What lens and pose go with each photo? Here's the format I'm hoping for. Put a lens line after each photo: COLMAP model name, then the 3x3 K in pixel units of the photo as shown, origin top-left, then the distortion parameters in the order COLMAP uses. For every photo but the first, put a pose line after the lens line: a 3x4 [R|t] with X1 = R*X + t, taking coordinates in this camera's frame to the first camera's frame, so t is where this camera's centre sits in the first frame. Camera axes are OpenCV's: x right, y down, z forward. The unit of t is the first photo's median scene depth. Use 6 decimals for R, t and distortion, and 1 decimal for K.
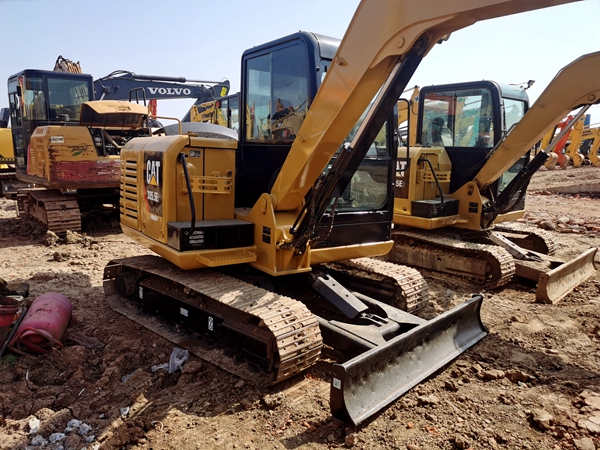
lens RADIAL K [[465.6, 0, 302.9], [0, 465.6, 224.2], [0, 0, 1]] dist [0.055000, -0.057429]
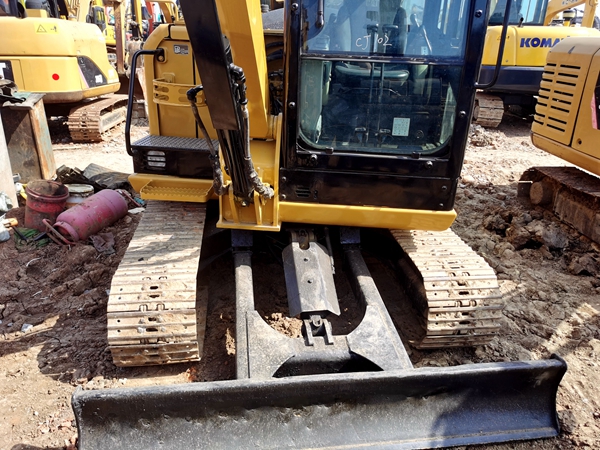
lens RADIAL K [[465.6, 0, 302.9], [0, 465.6, 224.2], [0, 0, 1]] dist [0.055000, -0.057429]
pose [[0.766211, 0.234048, -0.598450, 0.480640], [-0.103950, 0.964189, 0.243996, -0.087026], [0.634126, -0.124743, 0.763101, 0.523303]]
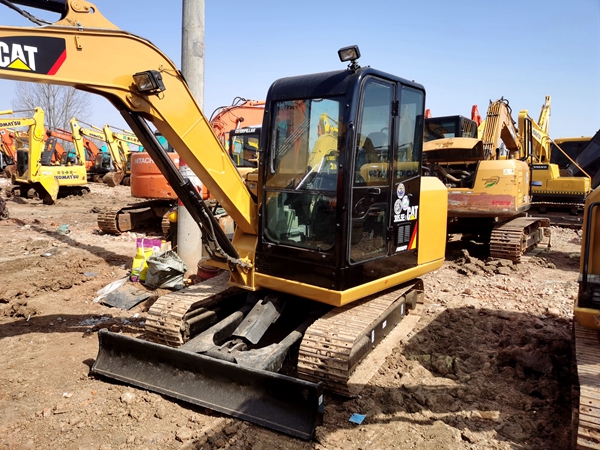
lens RADIAL K [[465.6, 0, 302.9], [0, 465.6, 224.2], [0, 0, 1]] dist [0.055000, -0.057429]
pose [[0.252927, 0.091372, -0.963161, 1.166507], [-0.157216, 0.986180, 0.052271, -0.141176], [0.954626, 0.138203, 0.263797, 0.839103]]
